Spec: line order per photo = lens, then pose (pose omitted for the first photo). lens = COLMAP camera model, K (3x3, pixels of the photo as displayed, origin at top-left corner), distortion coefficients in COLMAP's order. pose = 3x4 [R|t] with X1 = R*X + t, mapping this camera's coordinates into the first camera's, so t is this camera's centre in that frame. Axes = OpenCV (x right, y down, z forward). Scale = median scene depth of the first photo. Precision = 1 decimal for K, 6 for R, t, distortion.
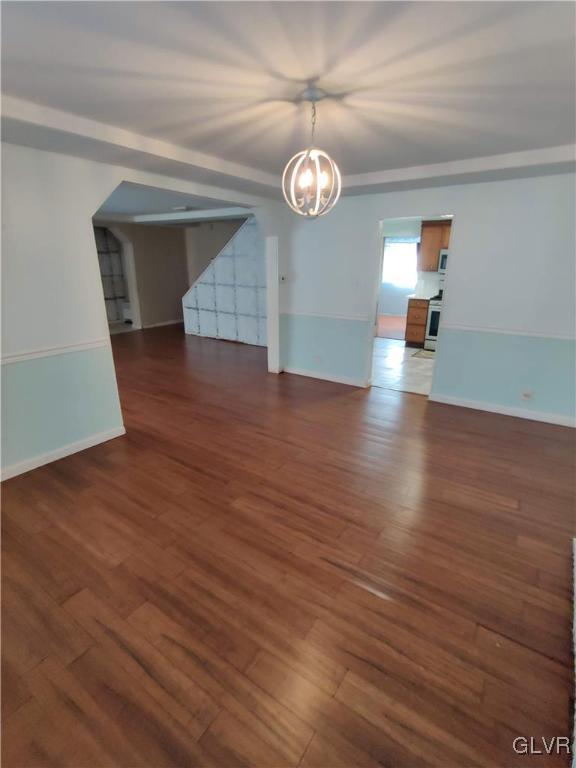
lens RADIAL K [[375.1, 0, 288.6], [0, 375.1, 382.3], [0, 0, 1]] dist [0.003124, 0.000867]
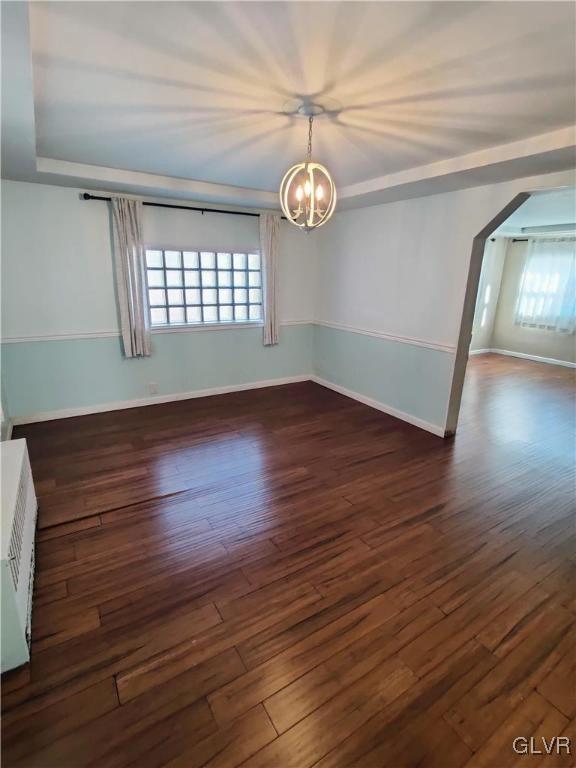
lens RADIAL K [[375.1, 0, 288.6], [0, 375.1, 382.3], [0, 0, 1]] dist [0.003124, 0.000867]
pose [[-0.388919, 0.248377, -0.887159, 1.055377], [-0.303404, 0.874720, 0.377903, -0.444265], [0.869878, 0.416141, -0.264837, 1.379322]]
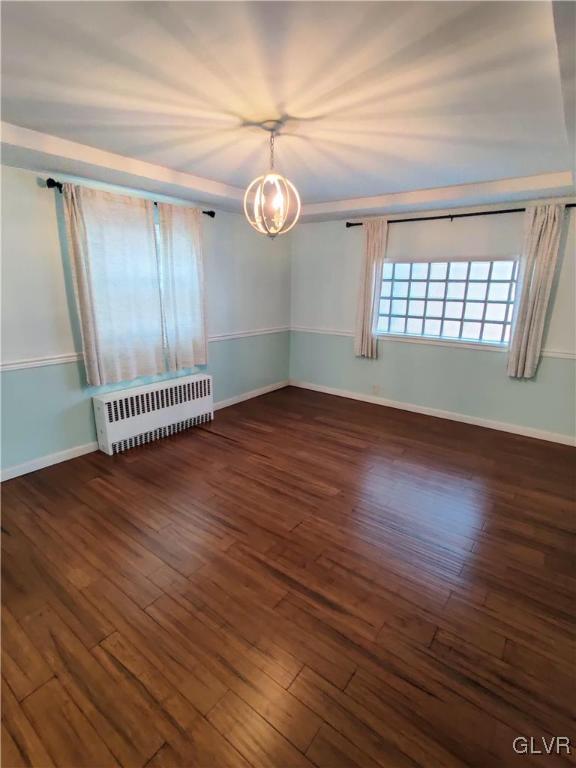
lens RADIAL K [[373.6, 0, 291.6], [0, 373.6, 383.6], [0, 0, 1]] dist [0.002111, -0.000372]
pose [[-0.999474, -0.023735, 0.022106, -0.031091], [-0.007837, 0.838073, 0.545502, -0.664120], [-0.031474, 0.545042, -0.837818, 2.093507]]
